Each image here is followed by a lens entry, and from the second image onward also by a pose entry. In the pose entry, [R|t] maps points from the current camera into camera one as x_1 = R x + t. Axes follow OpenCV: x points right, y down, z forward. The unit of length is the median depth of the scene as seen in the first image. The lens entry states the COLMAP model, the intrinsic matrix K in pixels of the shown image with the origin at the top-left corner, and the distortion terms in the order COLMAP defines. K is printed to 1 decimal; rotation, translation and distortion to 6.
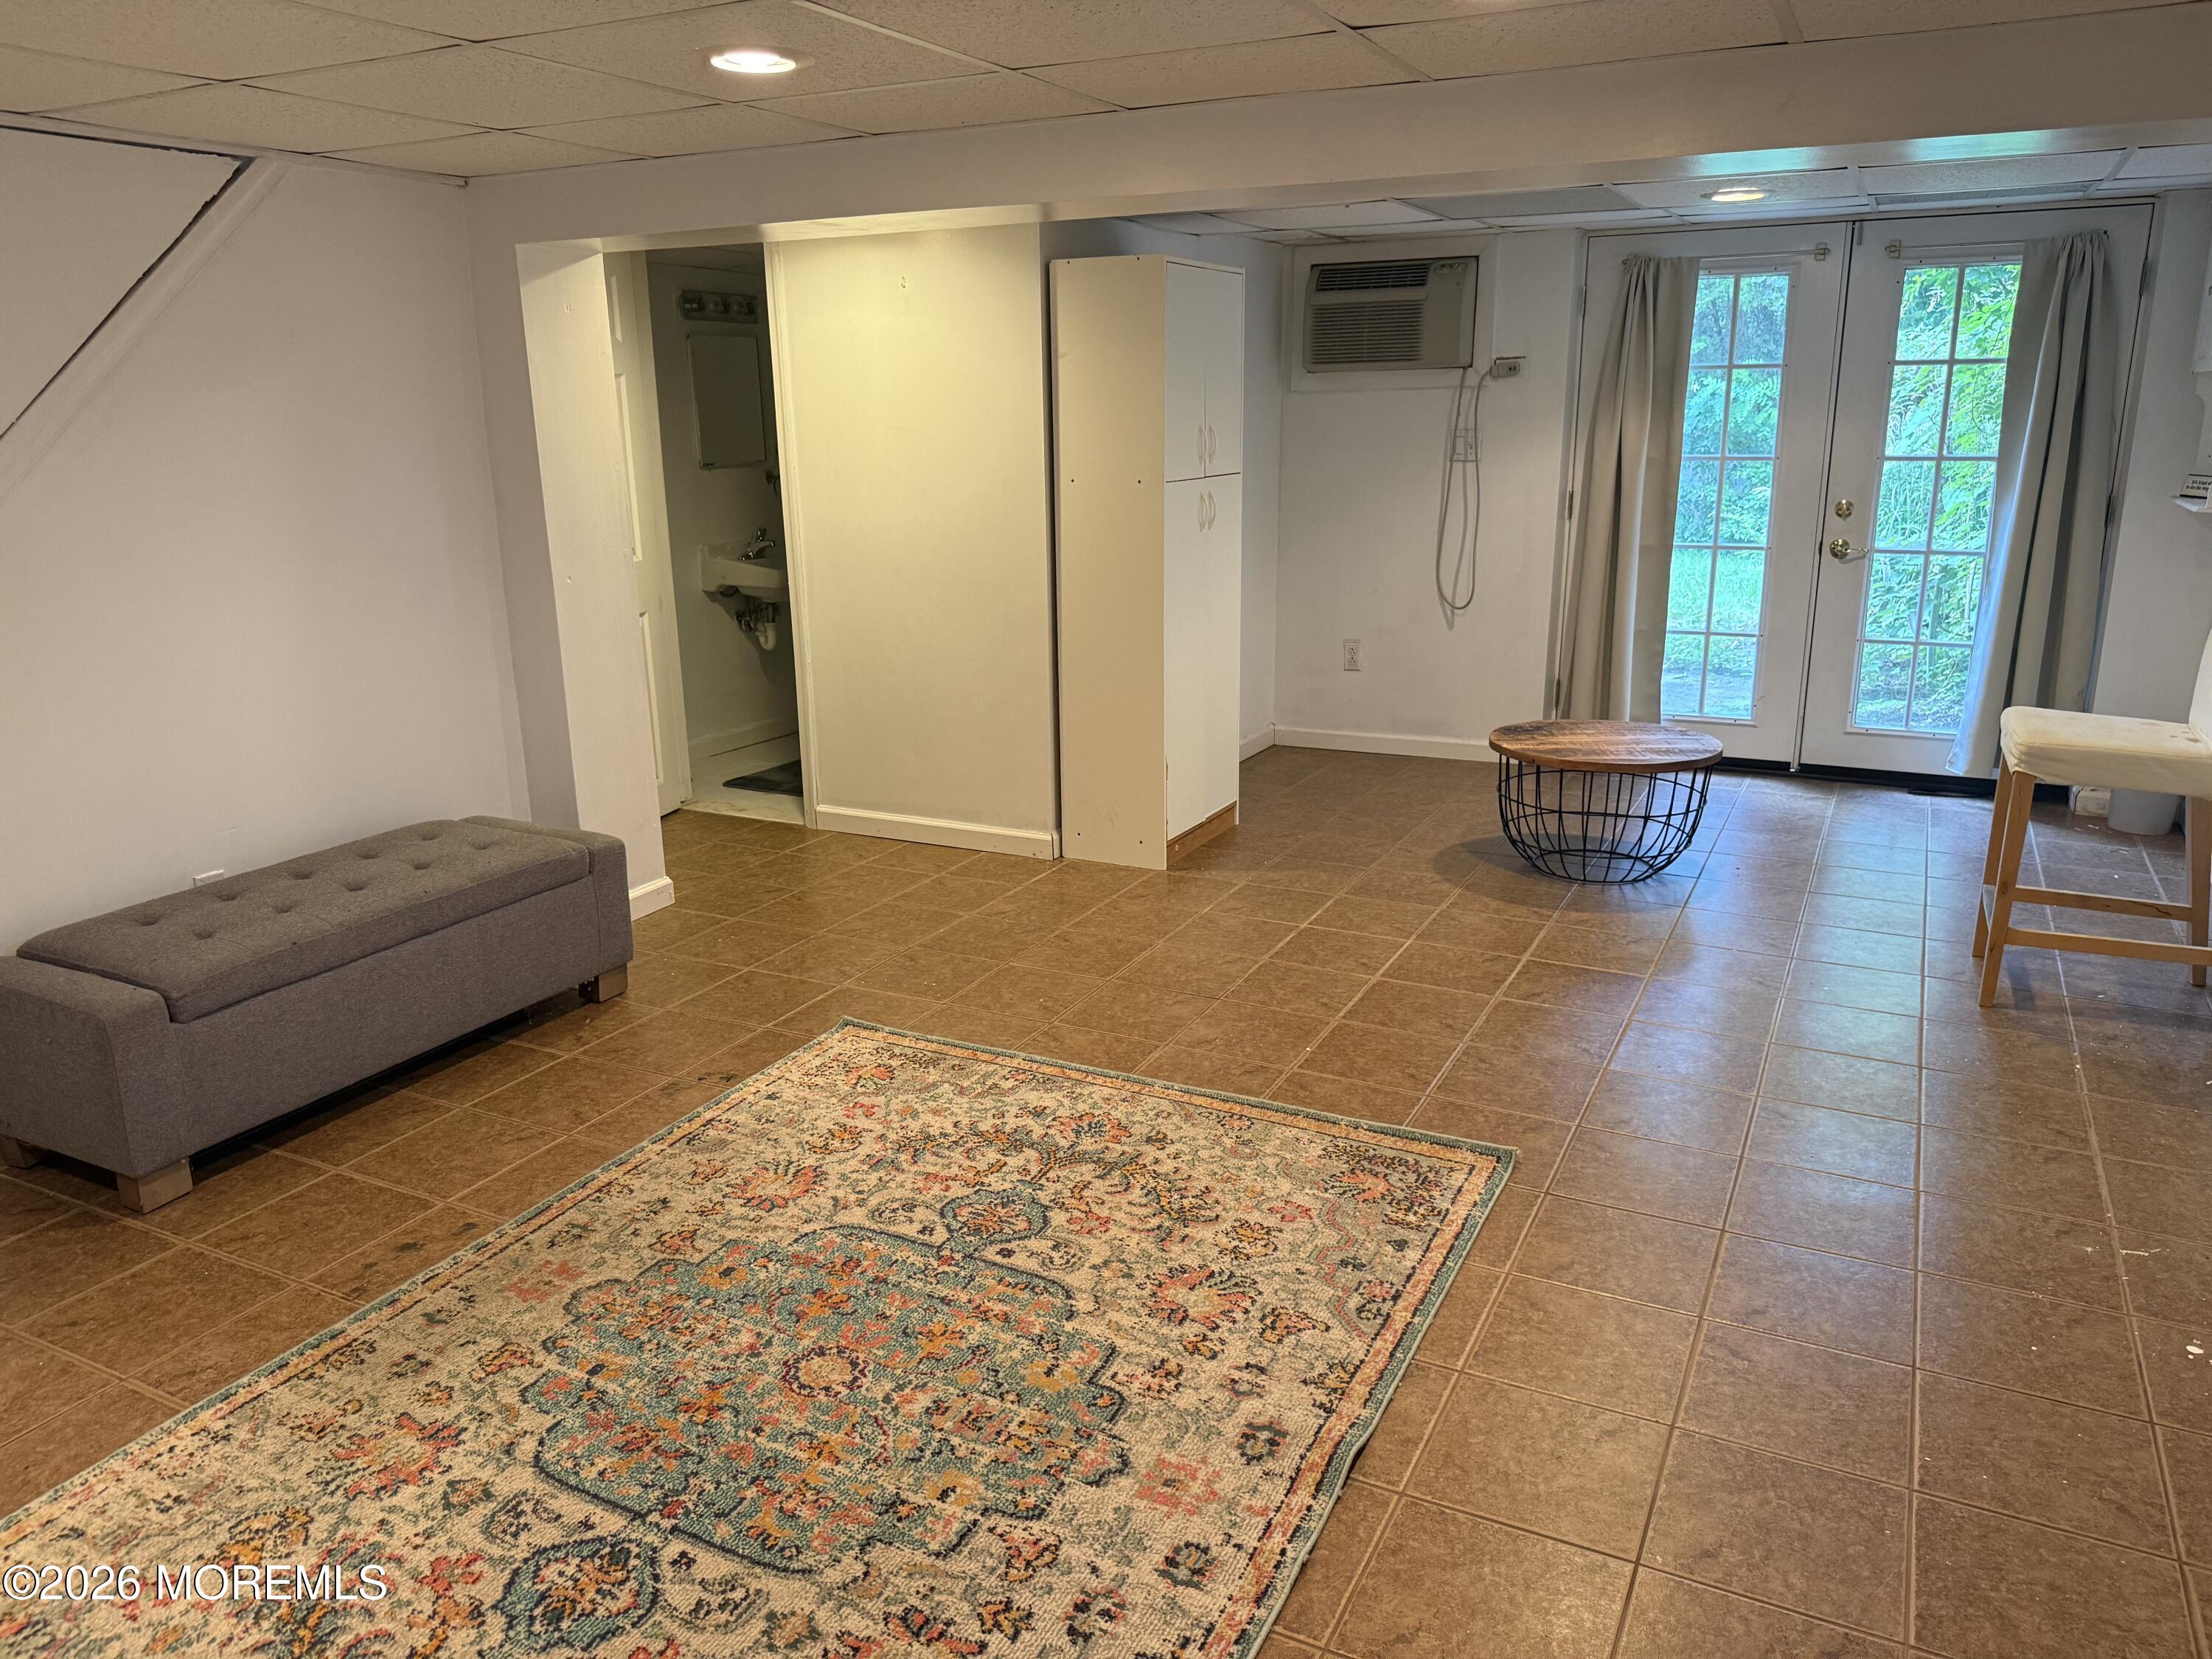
lens RADIAL K [[1561.7, 0, 1119.4], [0, 1561.7, 829.4], [0, 0, 1]] dist [0.037158, -0.039388]
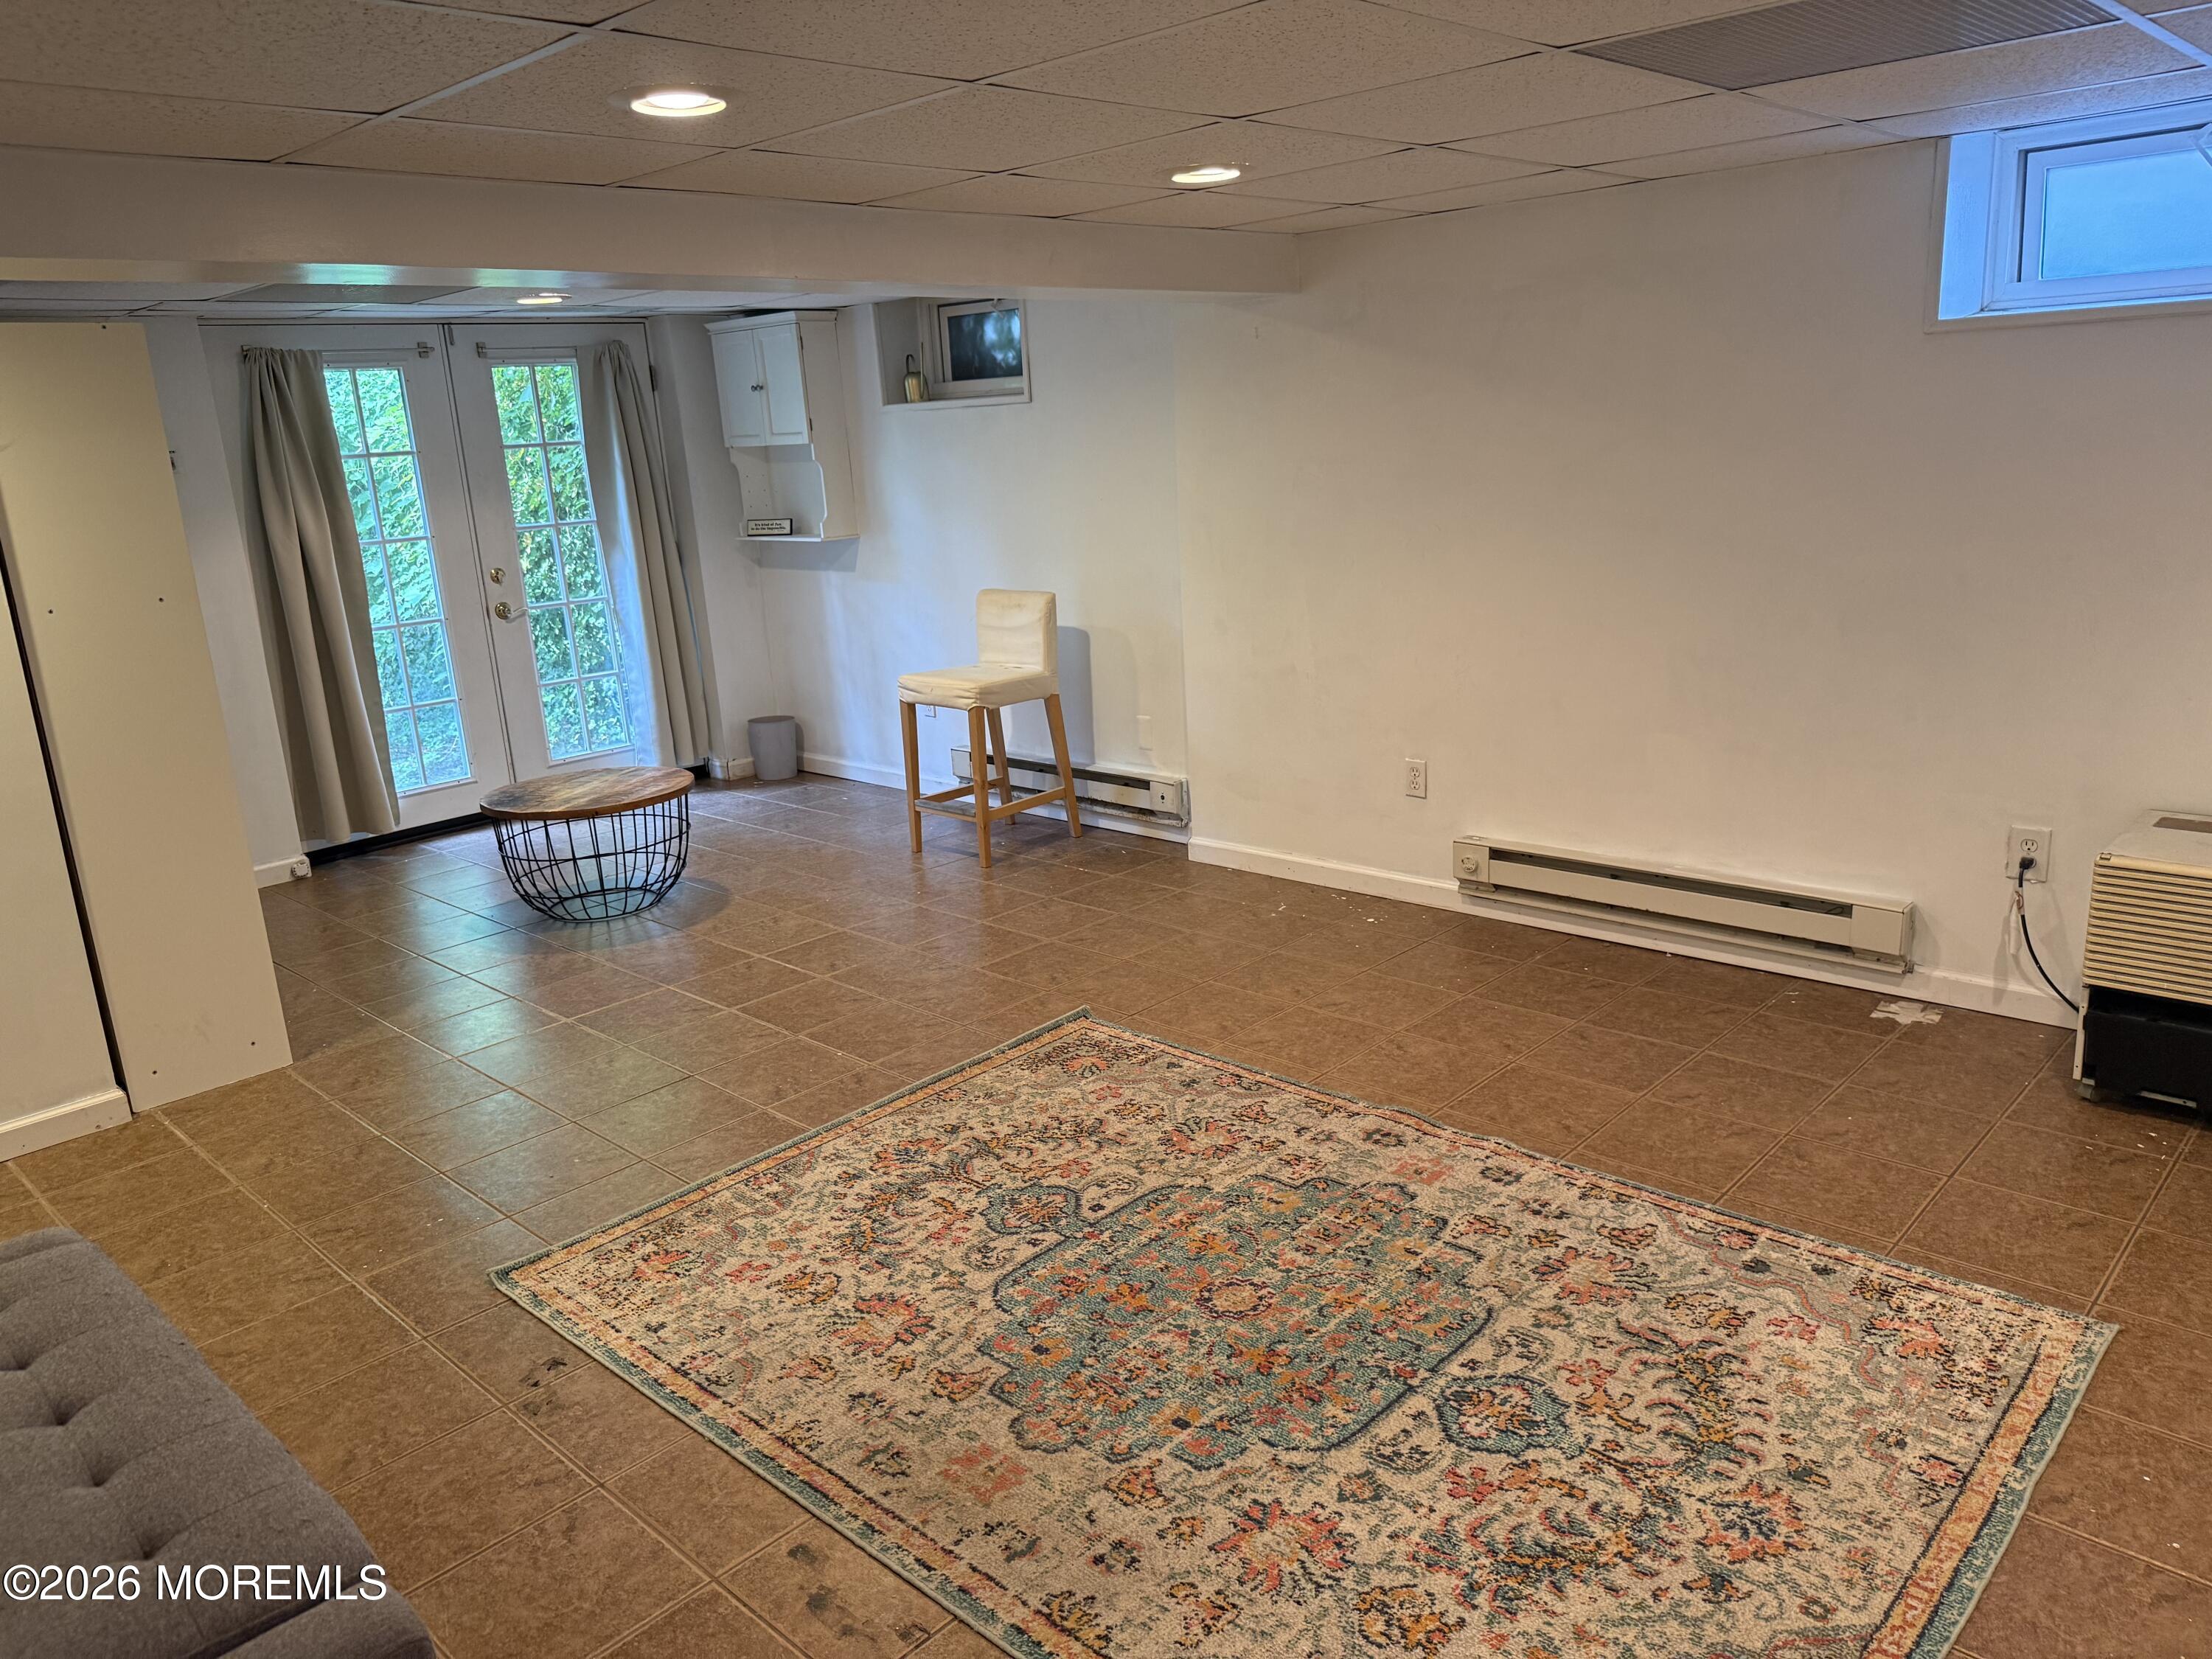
lens RADIAL K [[1561.7, 0, 1113.1], [0, 1561.7, 814.3], [0, 0, 1]] dist [0.037158, -0.039388]
pose [[0.293836, -0.246900, 0.923418, -0.966090], [0.320298, 0.935645, 0.148249, -0.141043], [-0.900594, 0.252208, 0.354008, 0.502113]]
